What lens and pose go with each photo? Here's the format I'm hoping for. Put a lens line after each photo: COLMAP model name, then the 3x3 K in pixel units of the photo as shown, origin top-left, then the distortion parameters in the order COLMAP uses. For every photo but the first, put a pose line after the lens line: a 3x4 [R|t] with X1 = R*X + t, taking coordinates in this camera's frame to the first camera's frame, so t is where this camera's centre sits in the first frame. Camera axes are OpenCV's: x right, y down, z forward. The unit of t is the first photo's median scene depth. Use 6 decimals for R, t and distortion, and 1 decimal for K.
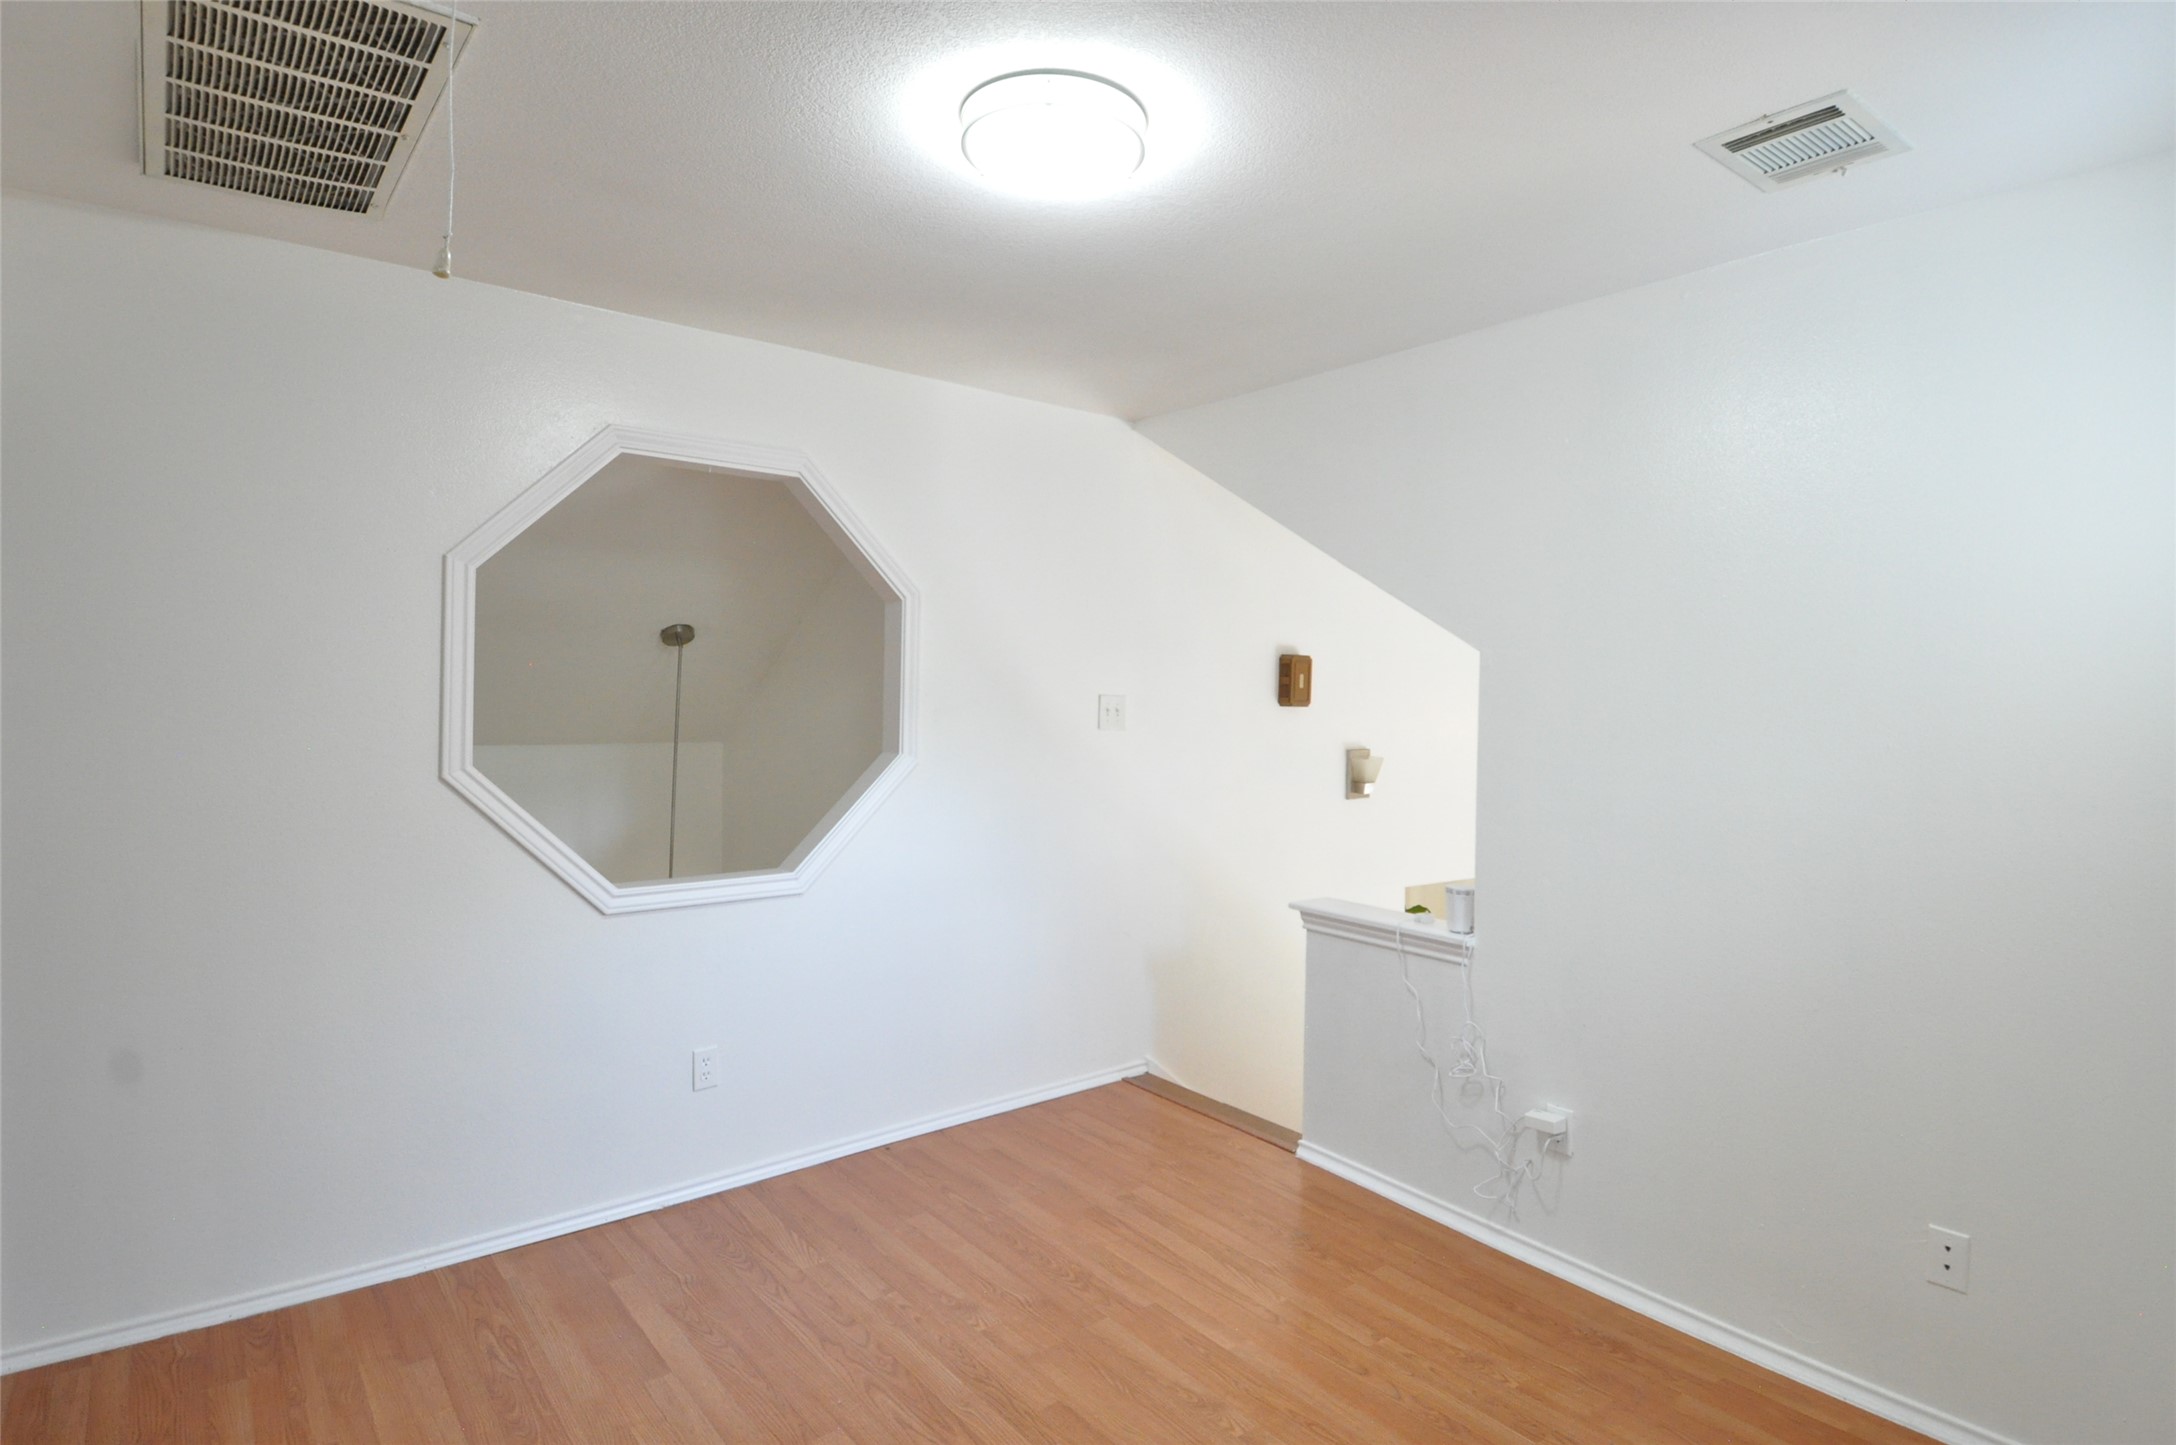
lens RADIAL K [[1134.7, 0, 1110.6], [0, 1134.7, 701.8], [0, 0, 1]] dist [0.049510, -0.055100]
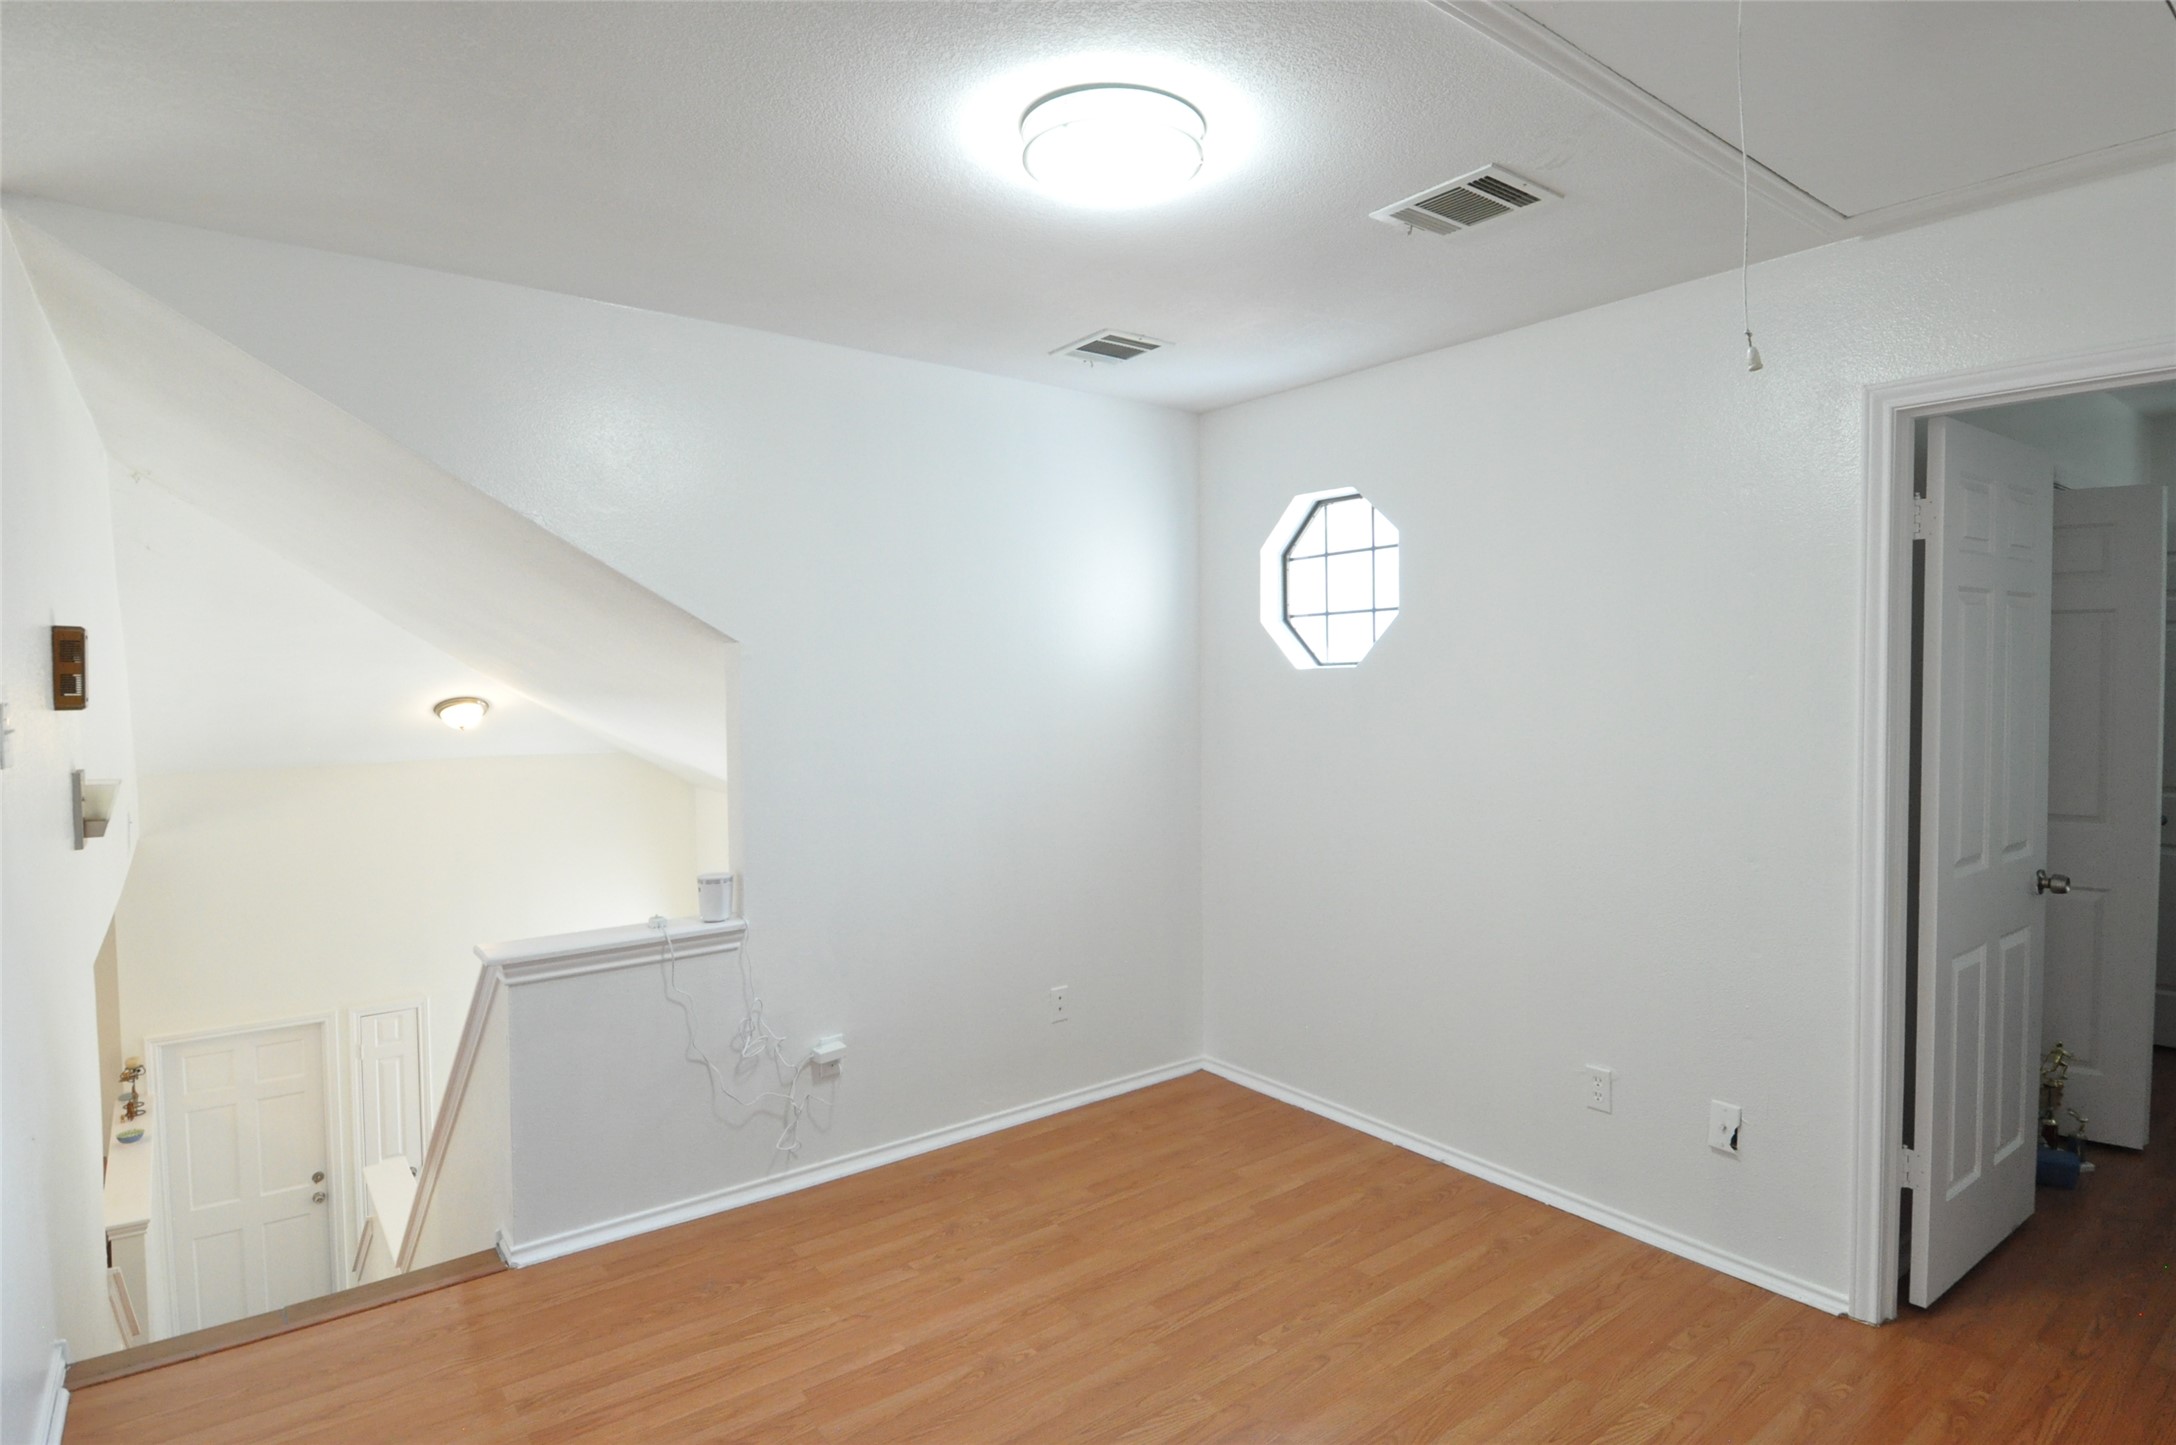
lens RADIAL K [[1134.7, 0, 1110.6], [0, 1134.7, 701.8], [0, 0, 1]] dist [0.049510, -0.055100]
pose [[0.005186, -0.036631, 0.999315, -0.749056], [0.013226, 0.999244, 0.036560, -0.026240], [-0.999899, 0.013027, 0.005667, 0.694437]]
